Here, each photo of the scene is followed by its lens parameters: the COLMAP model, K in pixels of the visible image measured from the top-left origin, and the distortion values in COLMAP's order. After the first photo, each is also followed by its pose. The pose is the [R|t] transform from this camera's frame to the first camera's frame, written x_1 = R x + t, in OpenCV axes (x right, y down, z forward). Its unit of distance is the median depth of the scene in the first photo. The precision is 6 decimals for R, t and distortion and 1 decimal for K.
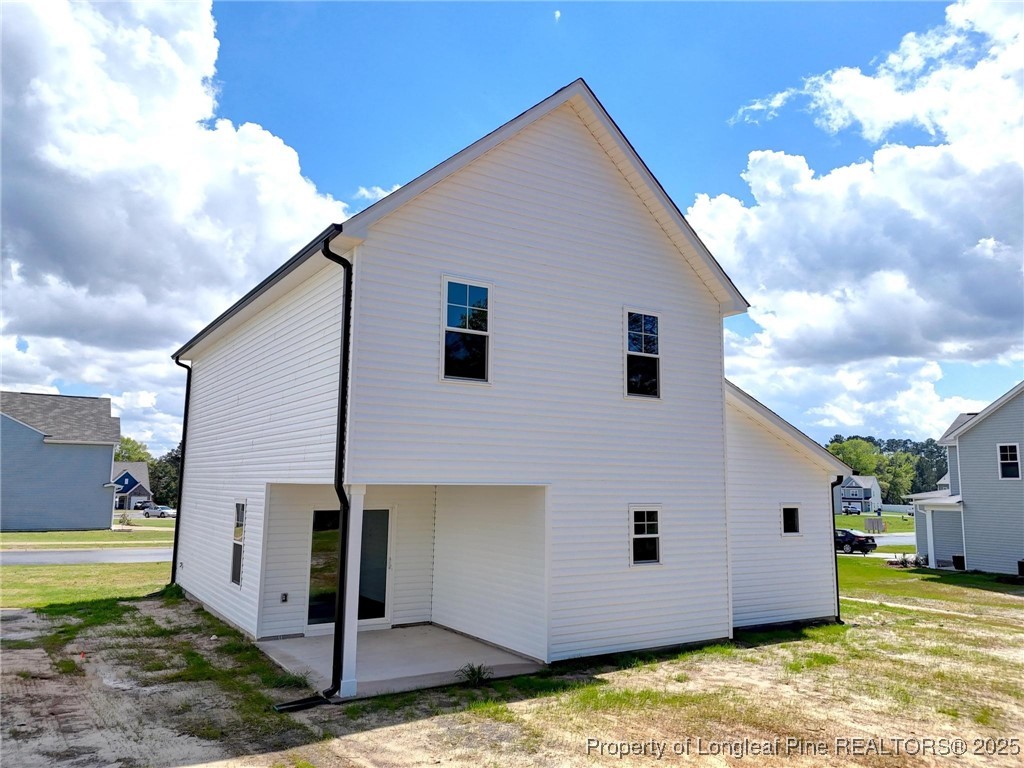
lens RADIAL K [[746.5, 0, 508.4], [0, 746.5, 380.0], [0, 0, 1]] dist [0.142573, -0.217048]
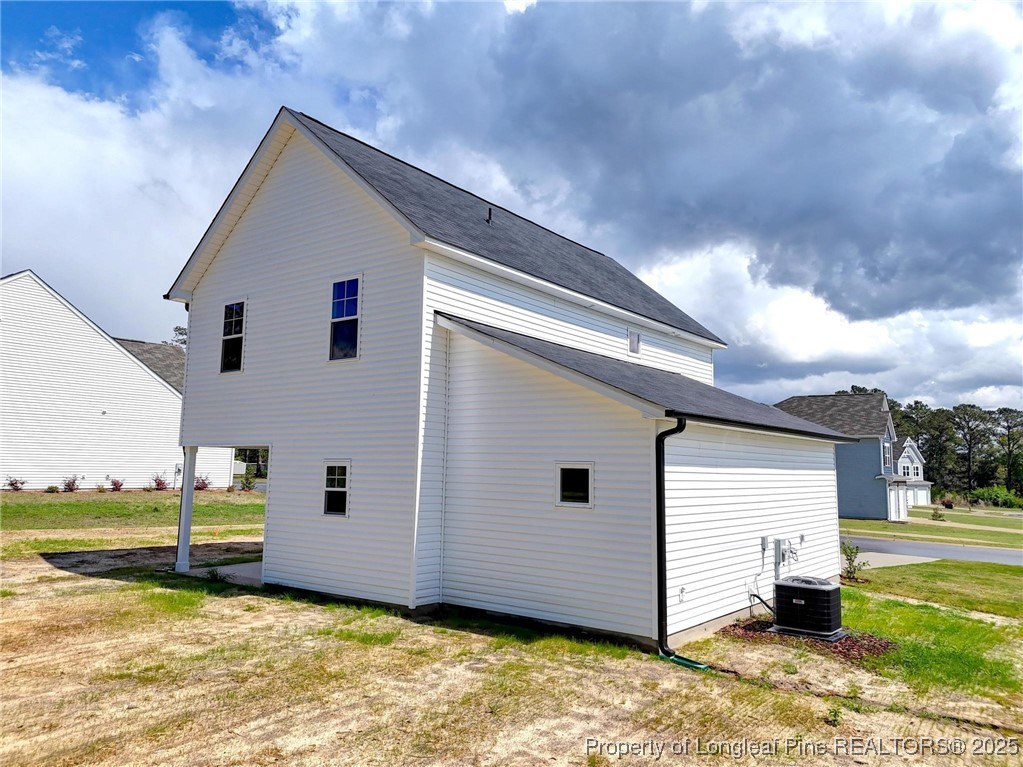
lens RADIAL K [[745.8, 0, 507.9], [0, 745.8, 379.5], [0, 0, 1]] dist [0.142573, -0.217048]
pose [[0.333164, -0.118796, -0.935355, 1.251874], [0.114483, 0.989788, -0.084932, 0.168490], [0.935893, -0.078786, 0.343362, 0.858352]]
